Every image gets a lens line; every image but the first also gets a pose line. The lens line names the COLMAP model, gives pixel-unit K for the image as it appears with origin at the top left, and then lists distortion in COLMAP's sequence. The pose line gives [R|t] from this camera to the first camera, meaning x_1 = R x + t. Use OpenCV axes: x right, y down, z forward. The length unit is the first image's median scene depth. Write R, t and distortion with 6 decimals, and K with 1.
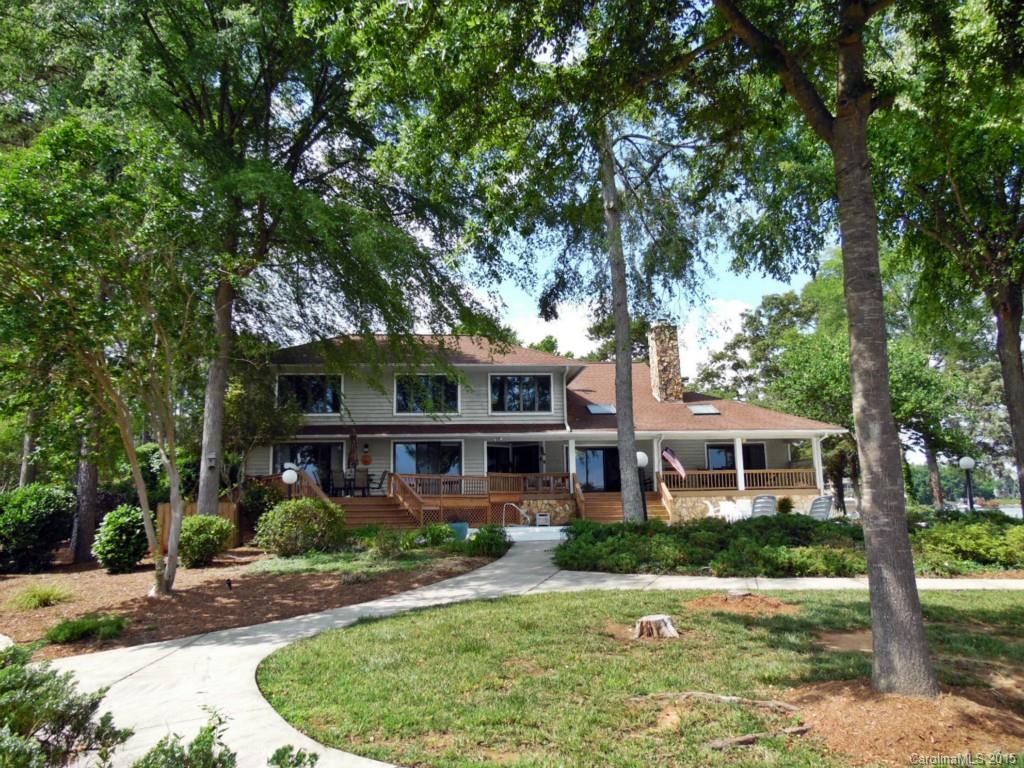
lens RADIAL K [[771.5, 0, 513.6], [0, 771.5, 385.0], [0, 0, 1]] dist [-0.029336, 0.027901]
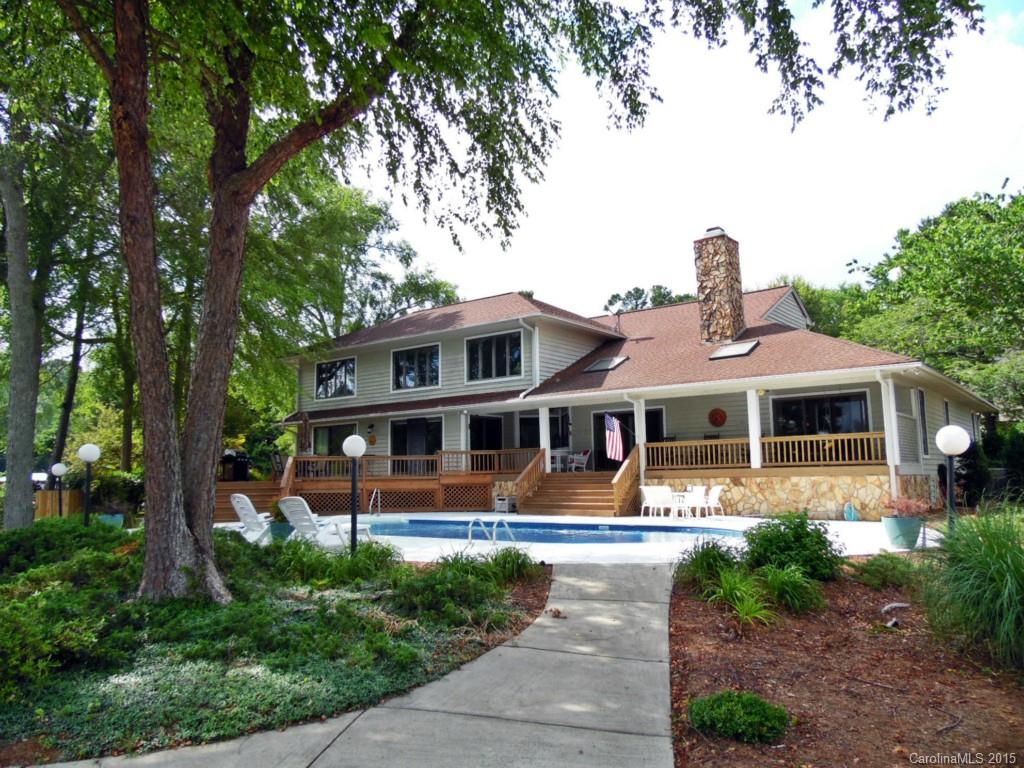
lens RADIAL K [[771.5, 0, 512.4], [0, 771.5, 383.3], [0, 0, 1]] dist [-0.029336, 0.027901]
pose [[0.755973, -0.071538, -0.650682, 0.584089], [0.122001, 0.991992, 0.032680, 0.014474], [0.643133, -0.104089, 0.758647, 0.361545]]
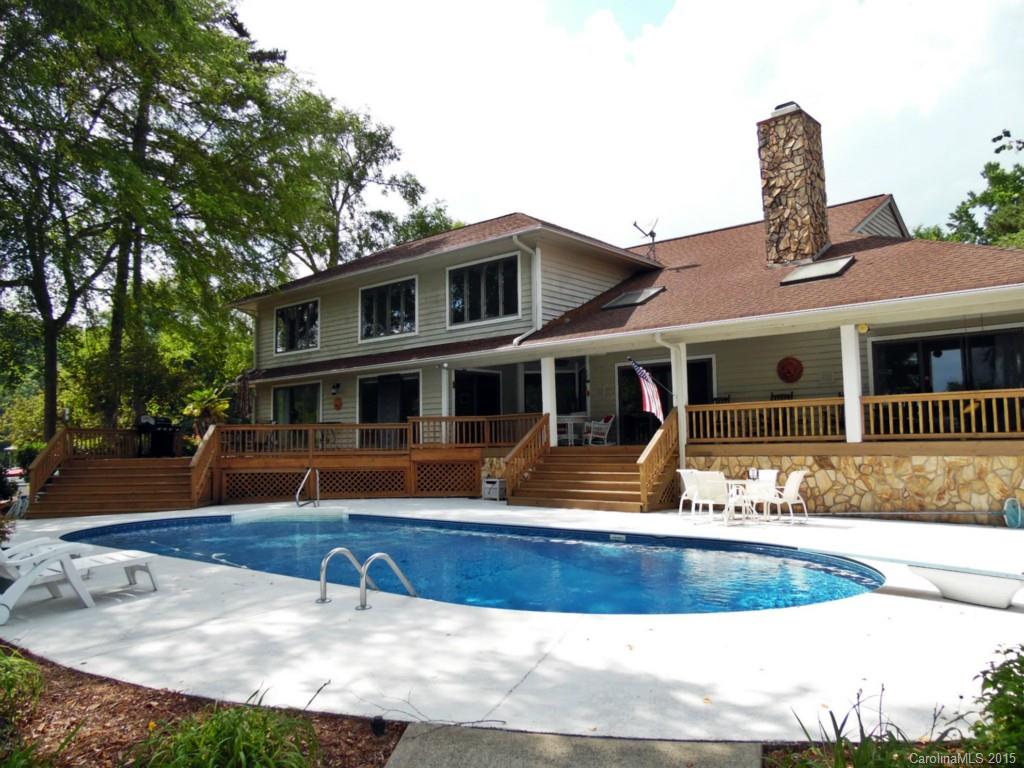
lens RADIAL K [[771.5, 0, 511.4], [0, 771.5, 381.8], [0, 0, 1]] dist [-0.029336, 0.027901]
pose [[0.713248, -0.047279, -0.699315, 0.472520], [0.130926, 0.989148, 0.066661, 0.045777], [0.688575, -0.139104, 0.711698, 0.553499]]
